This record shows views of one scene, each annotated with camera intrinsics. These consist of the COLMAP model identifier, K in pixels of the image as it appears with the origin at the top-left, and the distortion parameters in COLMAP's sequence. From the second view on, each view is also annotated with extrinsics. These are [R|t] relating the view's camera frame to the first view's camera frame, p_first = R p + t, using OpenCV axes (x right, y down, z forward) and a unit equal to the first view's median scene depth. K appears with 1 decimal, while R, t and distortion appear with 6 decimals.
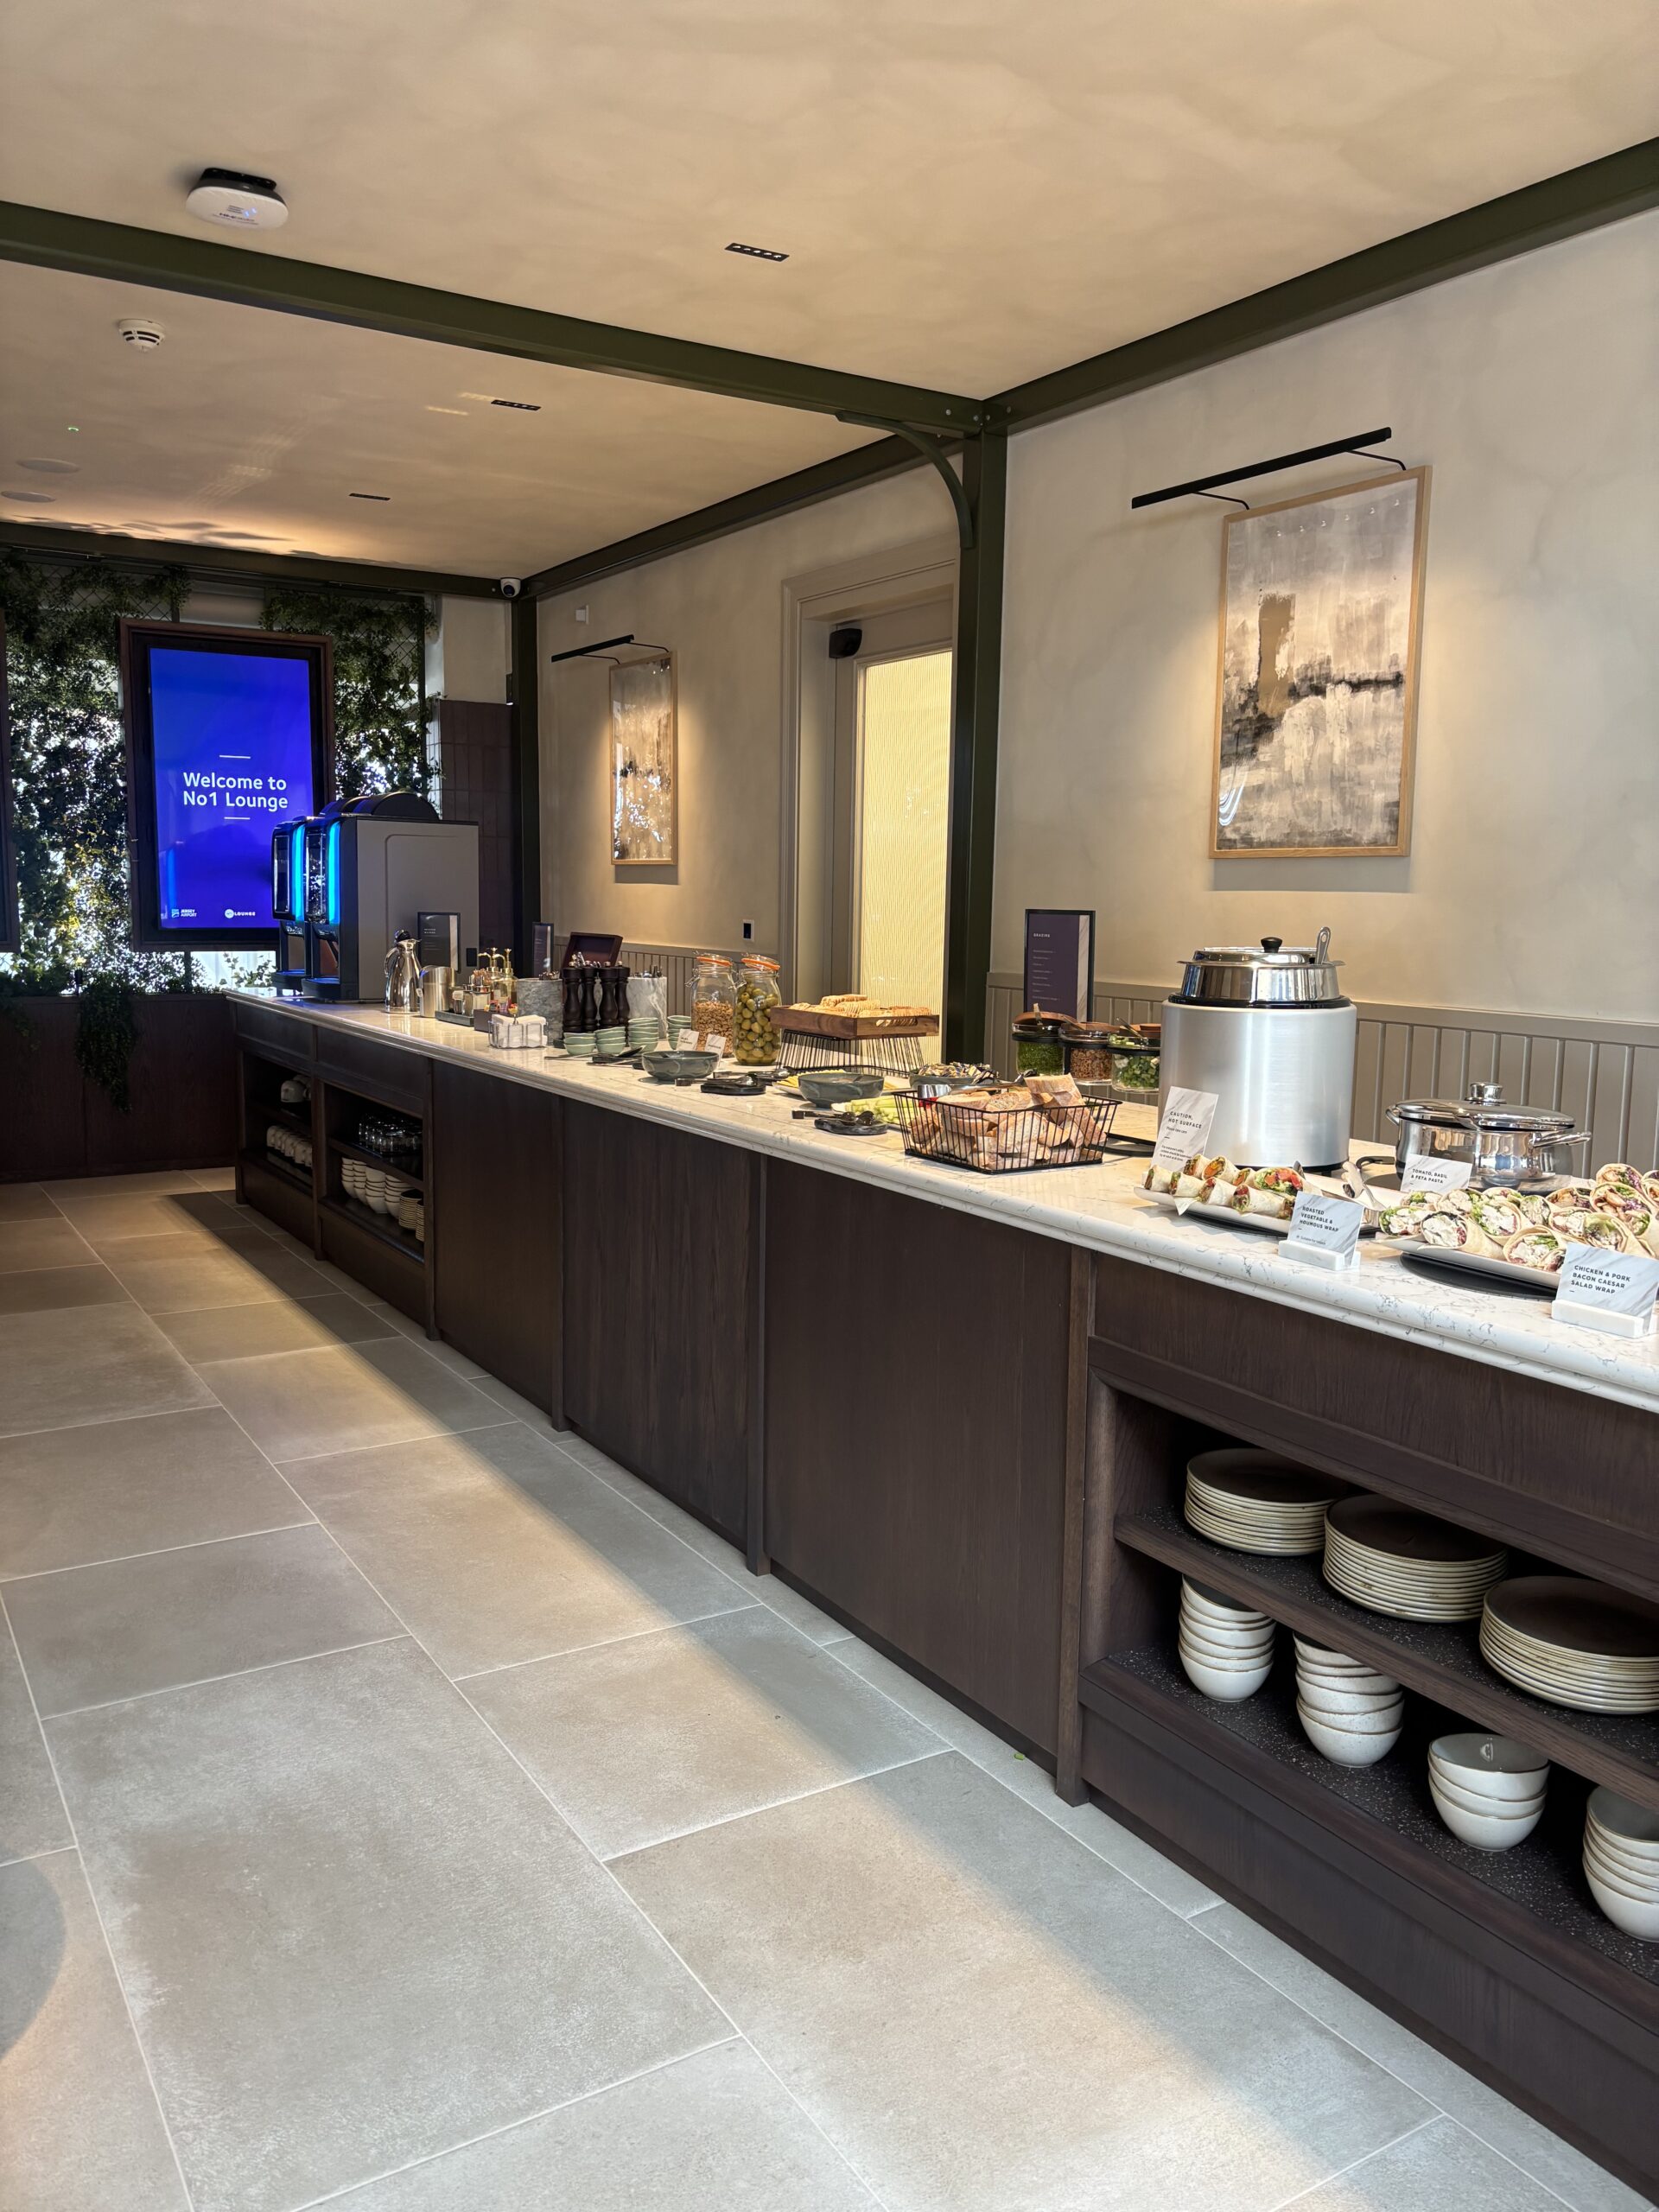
lens RADIAL K [[1697.6, 0, 710.7], [0, 1697.6, 1076.3], [0, 0, 1]] dist [0.045712, -0.054502]
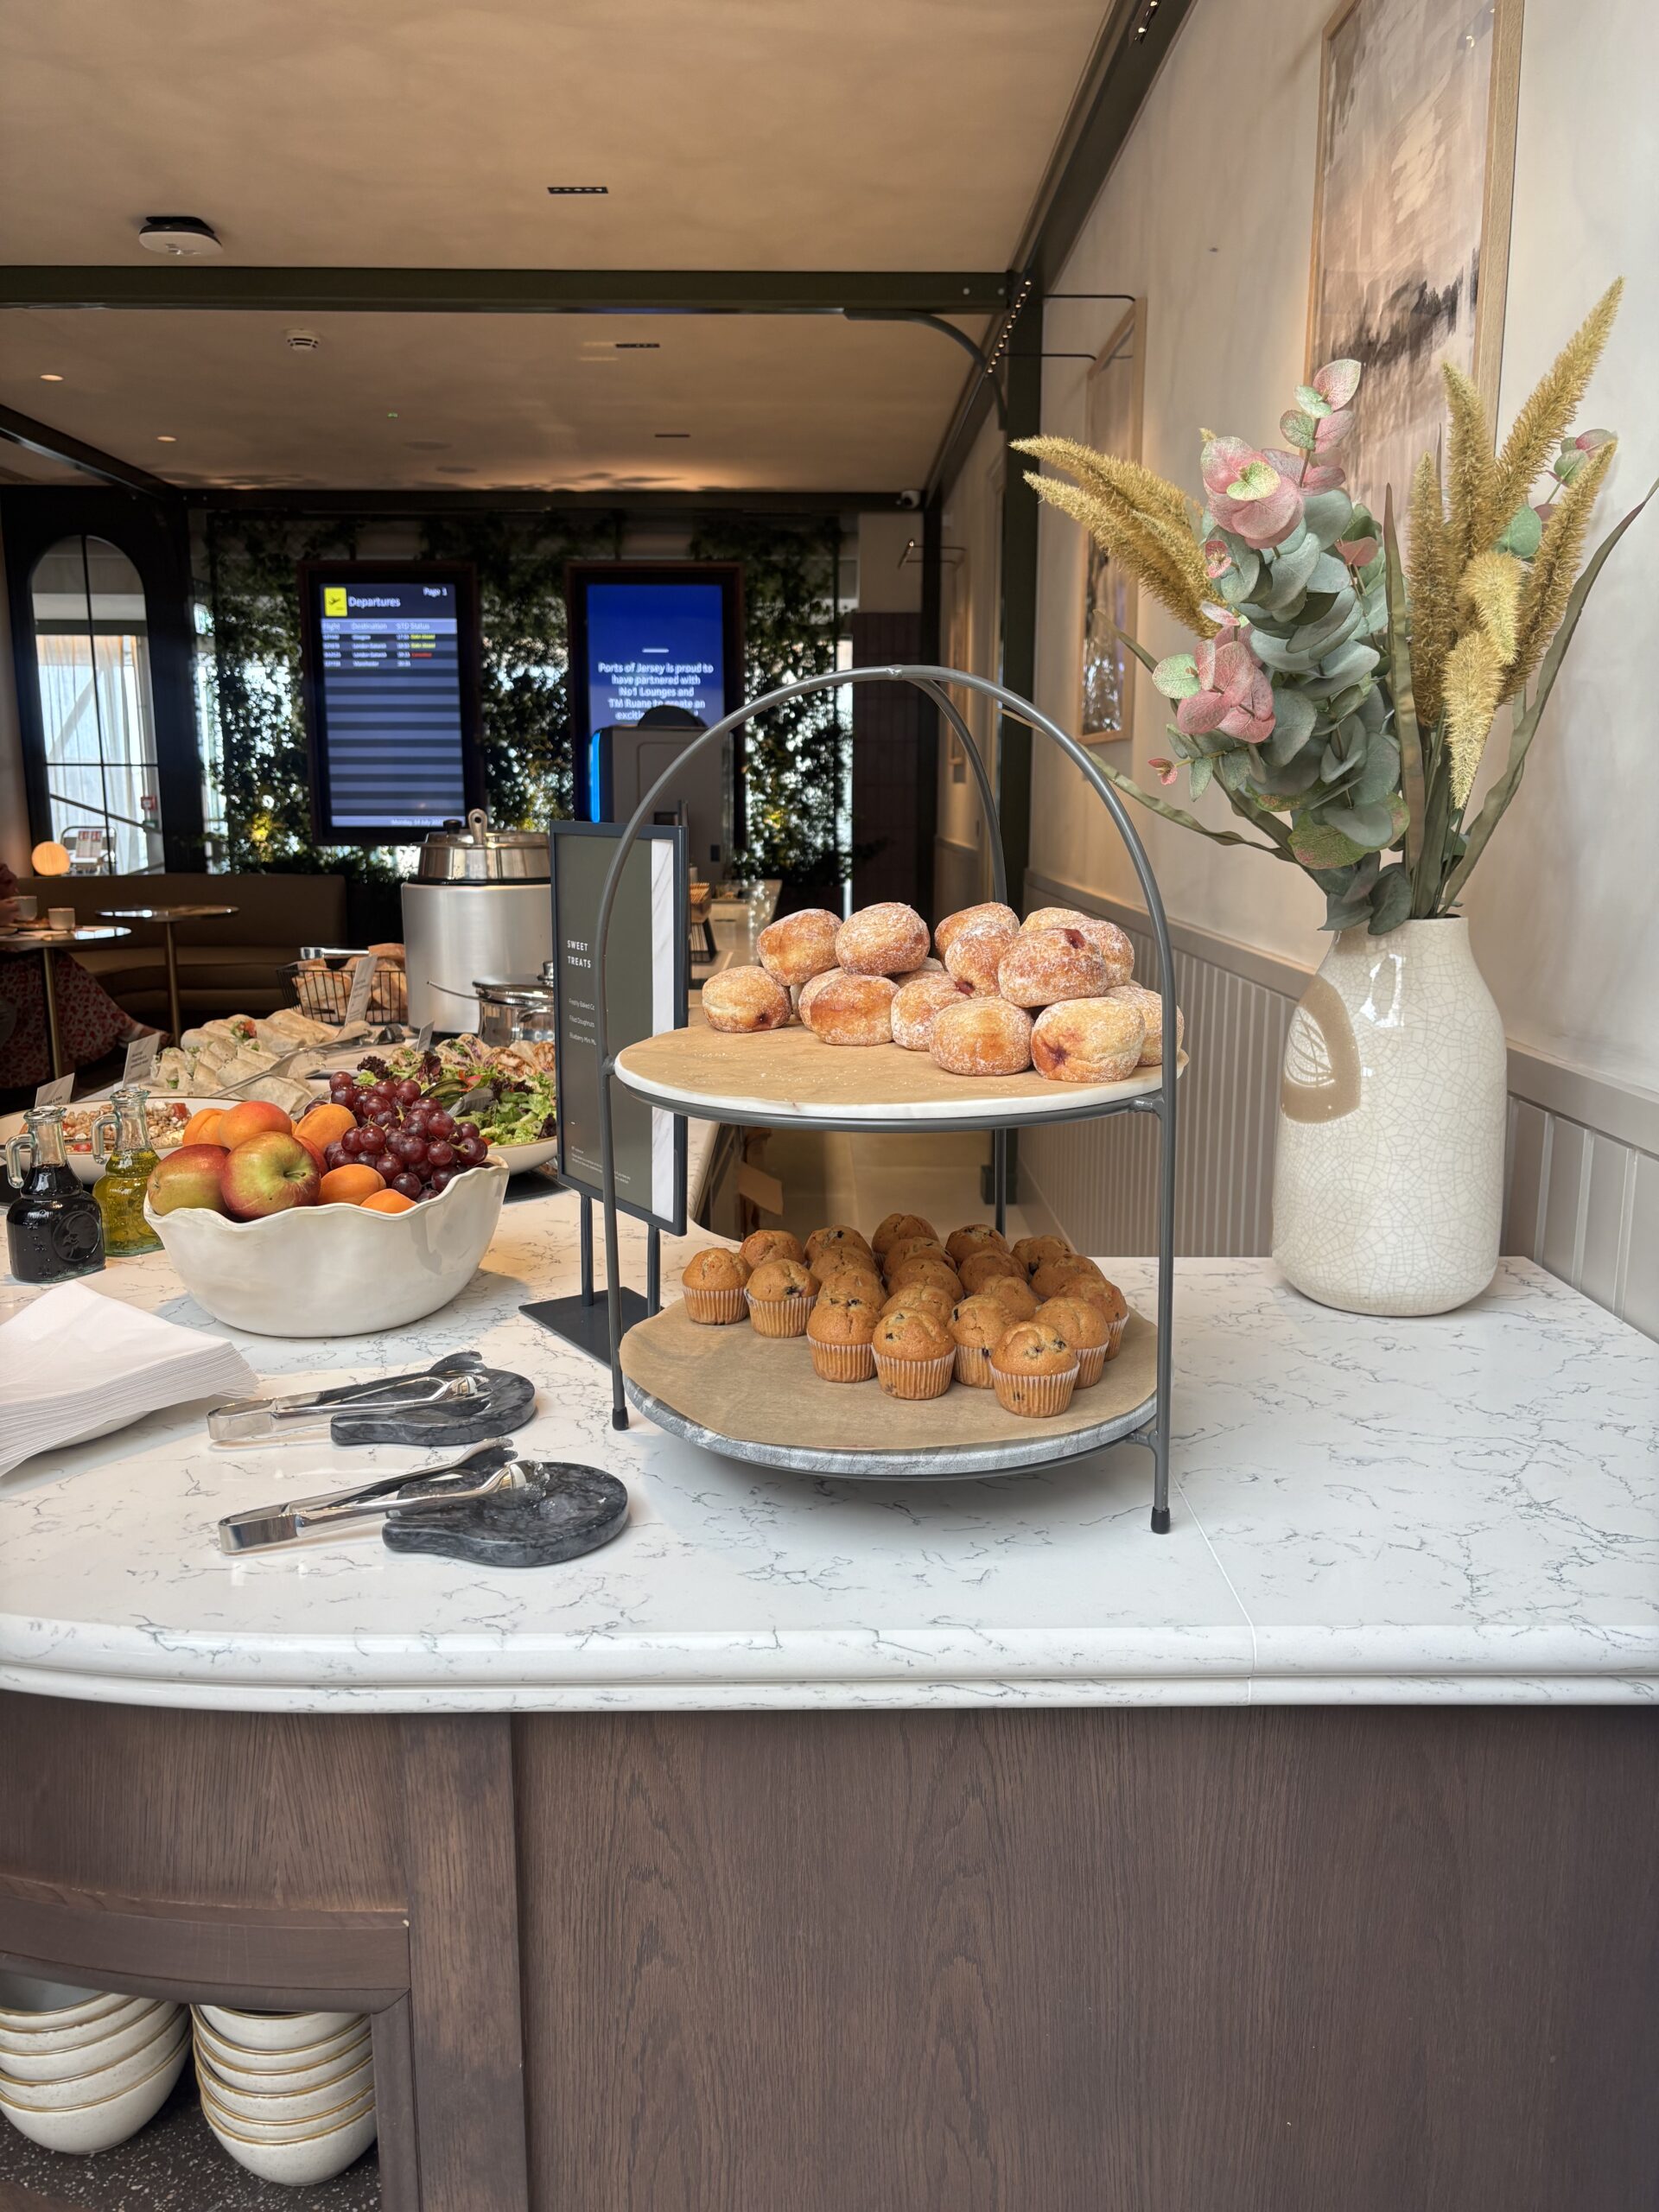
lens RADIAL K [[1697.6, 0, 834.5], [0, 1697.6, 1106.0], [0, 0, 1]] dist [0.045712, -0.054502]
pose [[0.849599, 0.088422, -0.519965, 0.454691], [-0.053096, 0.995177, 0.082478, -0.000790], [0.524750, -0.042466, 0.850196, 0.078991]]
